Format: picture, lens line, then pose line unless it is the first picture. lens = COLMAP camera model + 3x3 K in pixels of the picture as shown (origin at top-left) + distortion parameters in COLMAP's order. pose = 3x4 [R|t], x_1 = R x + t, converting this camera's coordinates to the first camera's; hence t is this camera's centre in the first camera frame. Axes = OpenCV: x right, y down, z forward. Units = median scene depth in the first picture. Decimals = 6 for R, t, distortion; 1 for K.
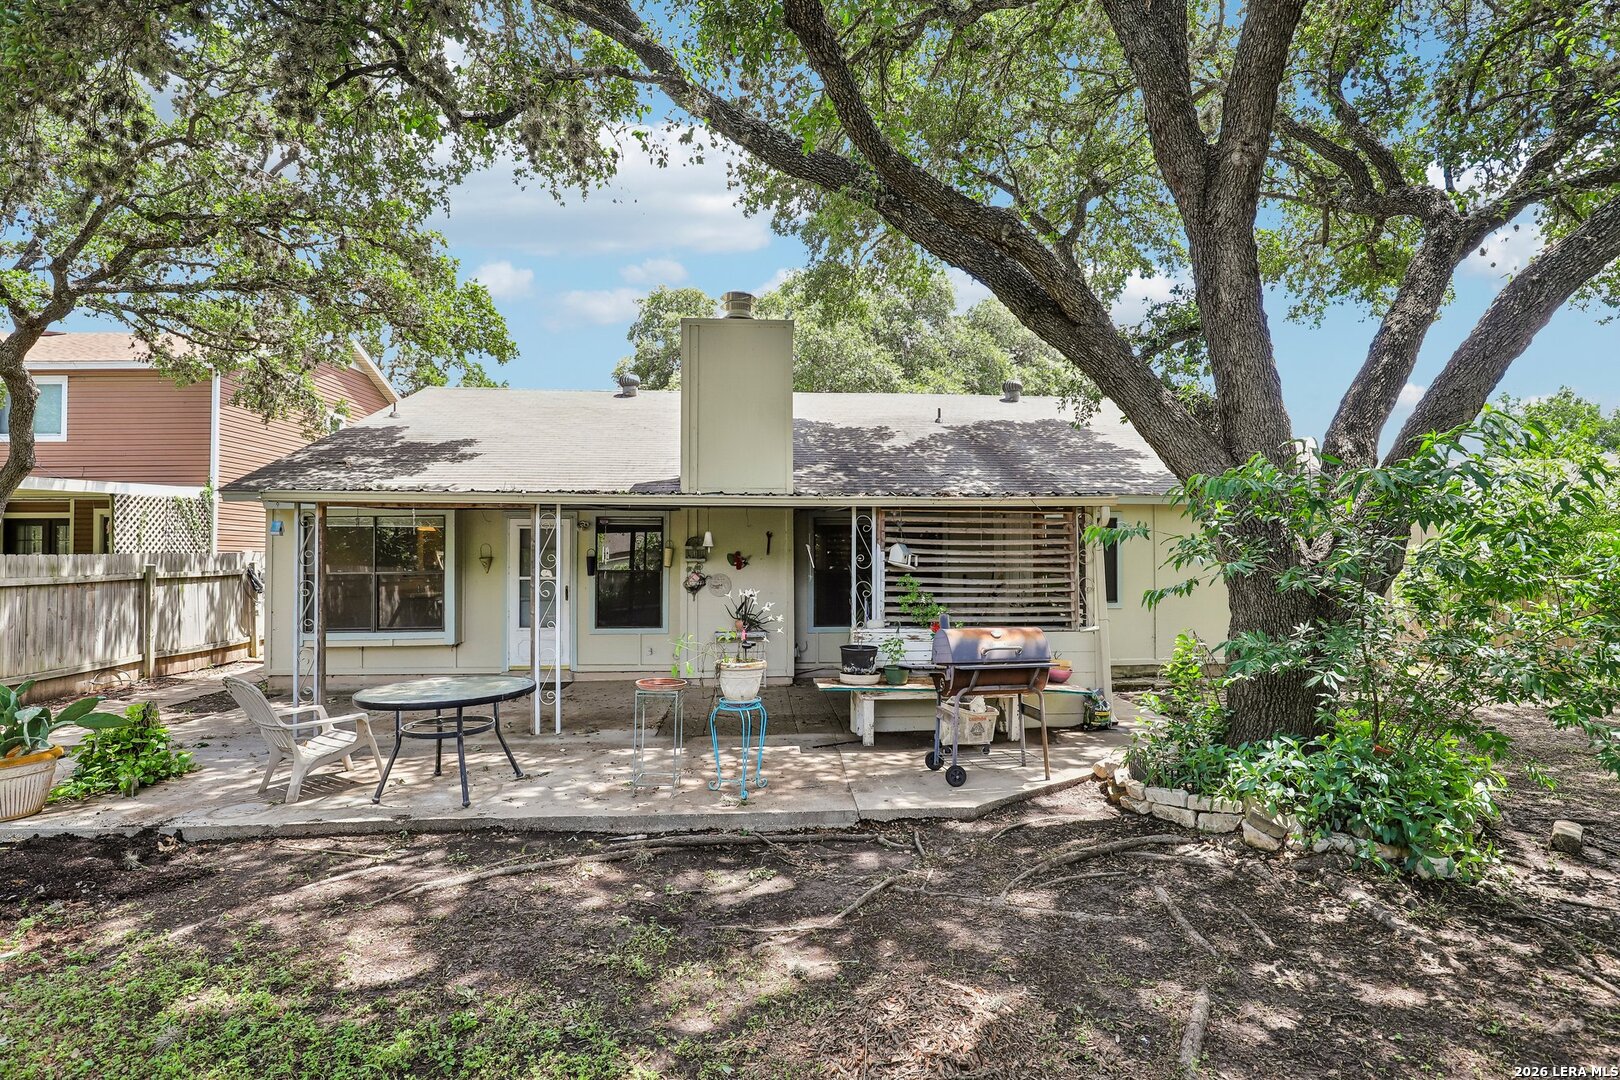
lens RADIAL K [[826.3, 0, 810.2], [0, 826.3, 541.4], [0, 0, 1]] dist [-0.006766, -0.001210]
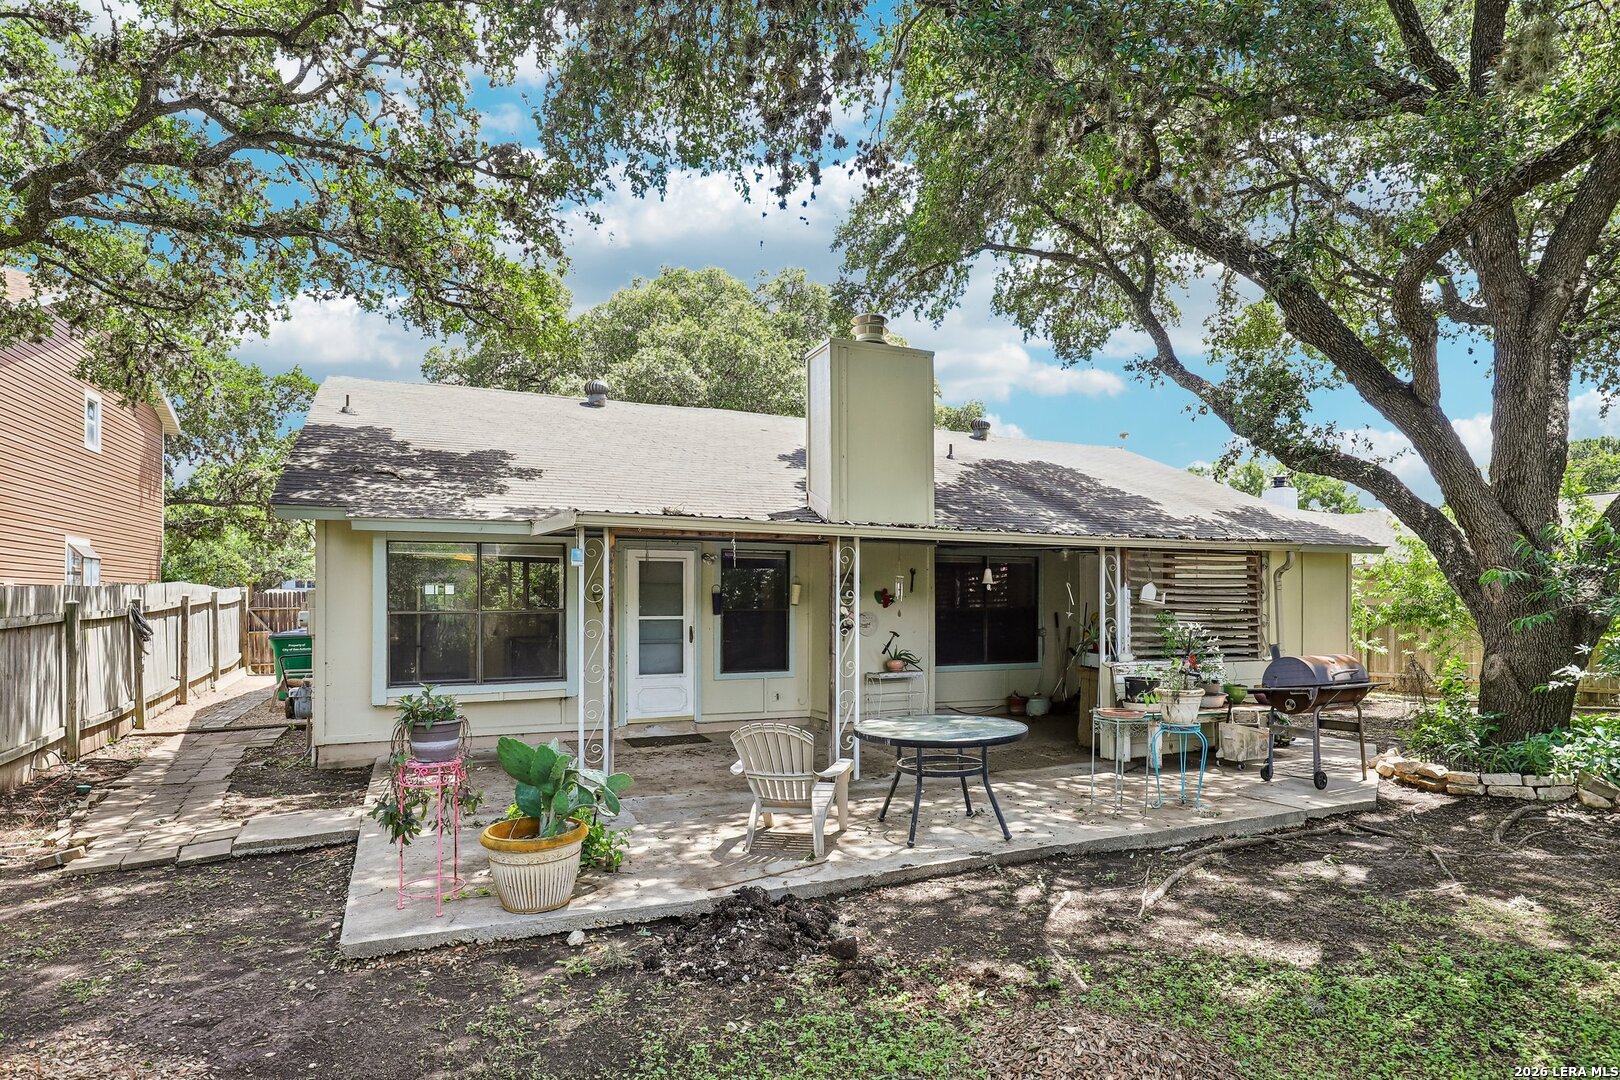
lens RADIAL K [[913.9, 0, 851.8], [0, 913.9, 601.0], [0, 0, 1]] dist [-0.000453, 0.001045]
pose [[0.930506, 0.001385, 0.366273, -0.692922], [-0.010174, 0.999705, 0.022065, 0.004908], [-0.366134, -0.024258, 0.930246, 0.028122]]
